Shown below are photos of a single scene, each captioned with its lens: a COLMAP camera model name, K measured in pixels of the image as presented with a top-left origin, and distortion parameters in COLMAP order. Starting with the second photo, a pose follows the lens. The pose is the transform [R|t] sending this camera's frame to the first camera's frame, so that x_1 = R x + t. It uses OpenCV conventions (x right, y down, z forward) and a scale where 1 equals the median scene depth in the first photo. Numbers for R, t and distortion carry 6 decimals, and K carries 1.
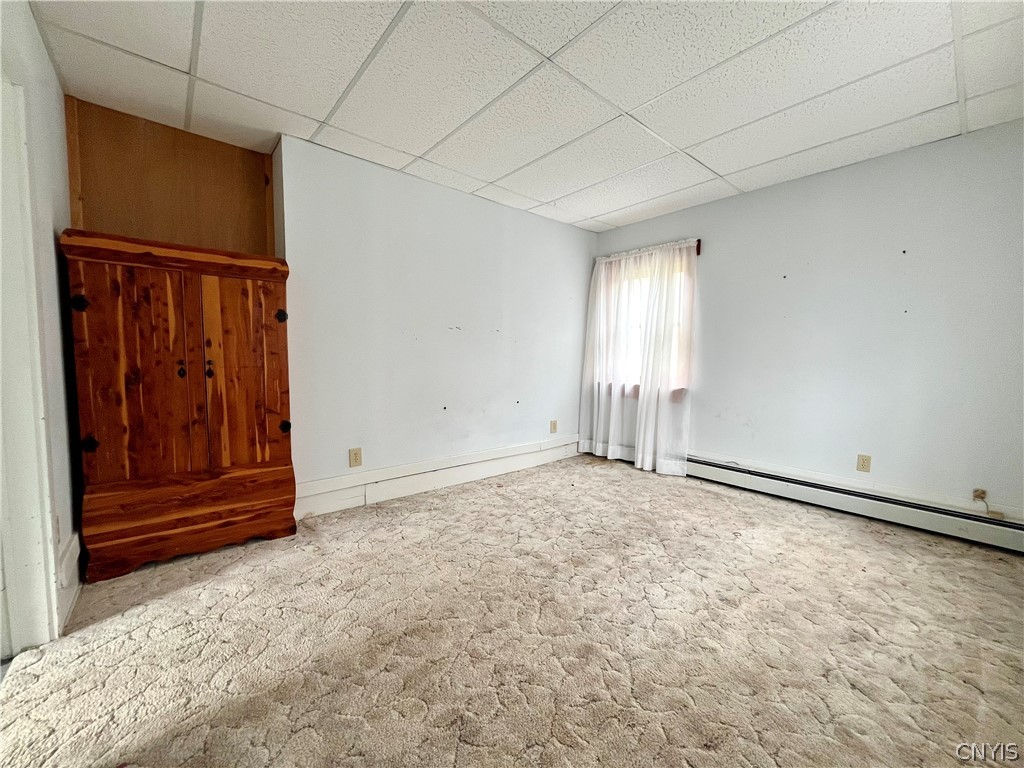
lens RADIAL K [[409.7, 0, 511.7], [0, 409.7, 389.1], [0, 0, 1]] dist [-0.001636, -0.001048]
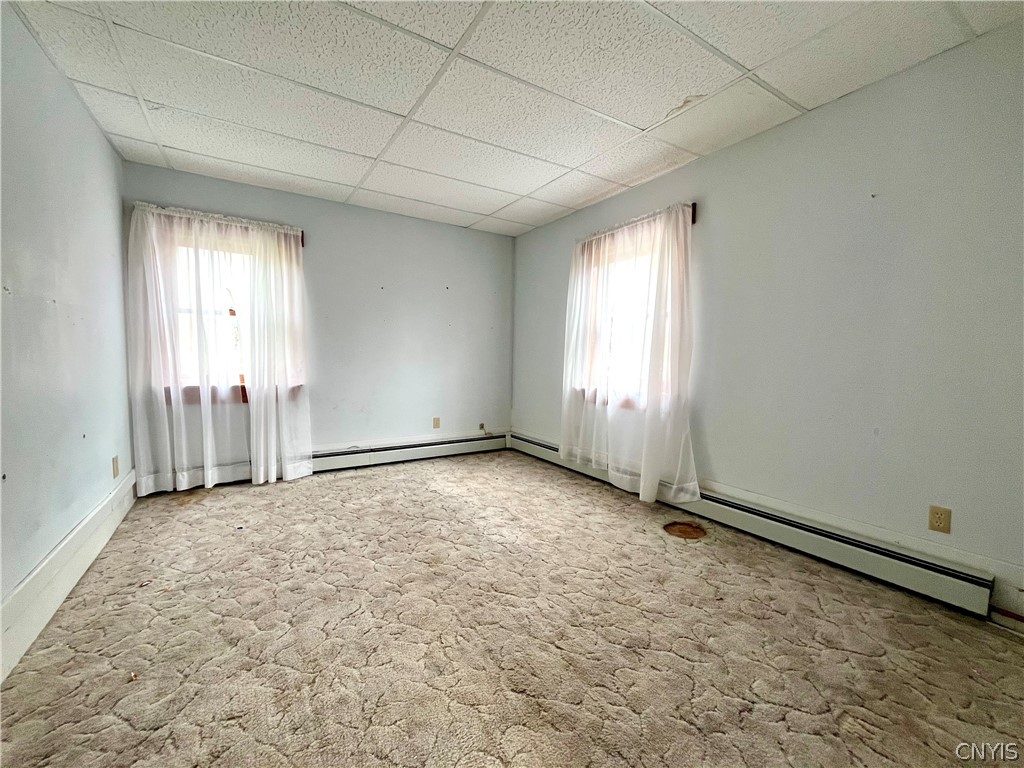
lens RADIAL K [[409.7, 0, 514.6], [0, 409.7, 381.9], [0, 0, 1]] dist [-0.001636, -0.001048]
pose [[0.139038, -0.075835, 0.987379, -0.508522], [0.059794, 0.995887, 0.068068, -0.048510], [-0.988480, 0.049575, 0.143000, 0.417340]]
